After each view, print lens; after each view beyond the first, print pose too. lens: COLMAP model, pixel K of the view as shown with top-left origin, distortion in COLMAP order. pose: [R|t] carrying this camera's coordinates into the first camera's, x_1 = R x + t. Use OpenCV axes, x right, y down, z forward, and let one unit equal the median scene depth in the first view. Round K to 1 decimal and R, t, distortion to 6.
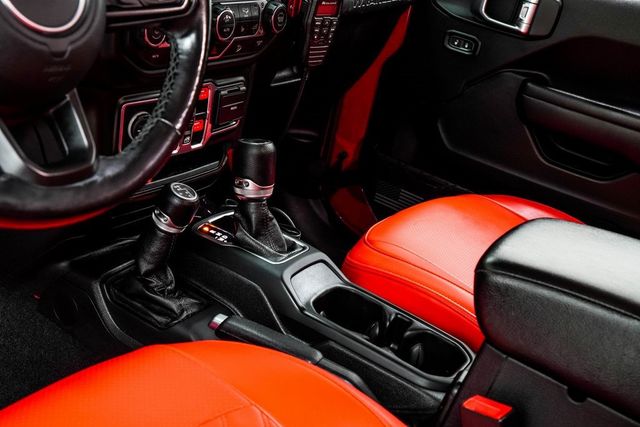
lens RADIAL K [[846.9, 0, 324.6], [0, 846.9, 216.7], [0, 0, 1]] dist [0.125566, 0.000000]
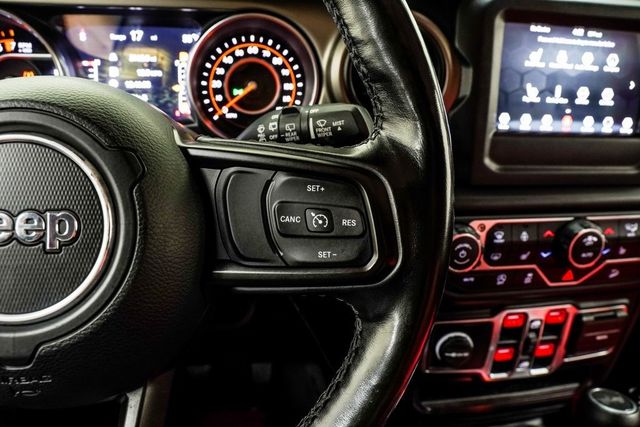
lens RADIAL K [[474.0, 0, 323.2], [0, 474.0, 217.1], [0, 0, 1]] dist [-0.096699, 0.037440]
pose [[0.669350, 0.142072, -0.729236, 0.014552], [-0.219756, 0.975485, -0.011661, -0.186483], [0.709703, 0.168059, 0.684162, 0.540622]]
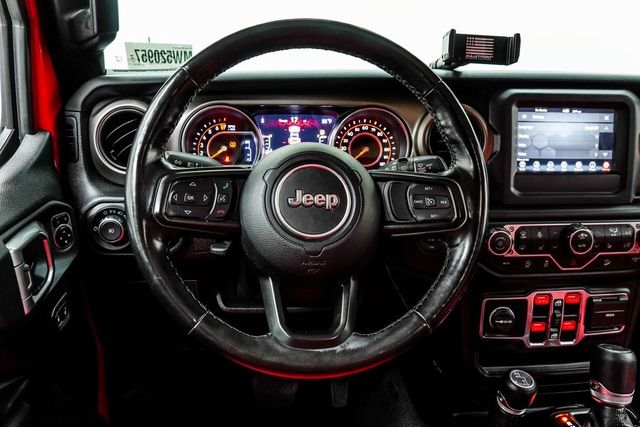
lens RADIAL K [[561.9, 0, 321.7], [0, 561.9, 214.6], [0, 0, 1]] dist [-0.059883, 0.095715]
pose [[0.629790, 0.007086, -0.776733, 0.233019], [-0.211111, 0.963880, -0.162380, -0.060959], [0.747527, 0.266242, 0.608538, 0.259133]]
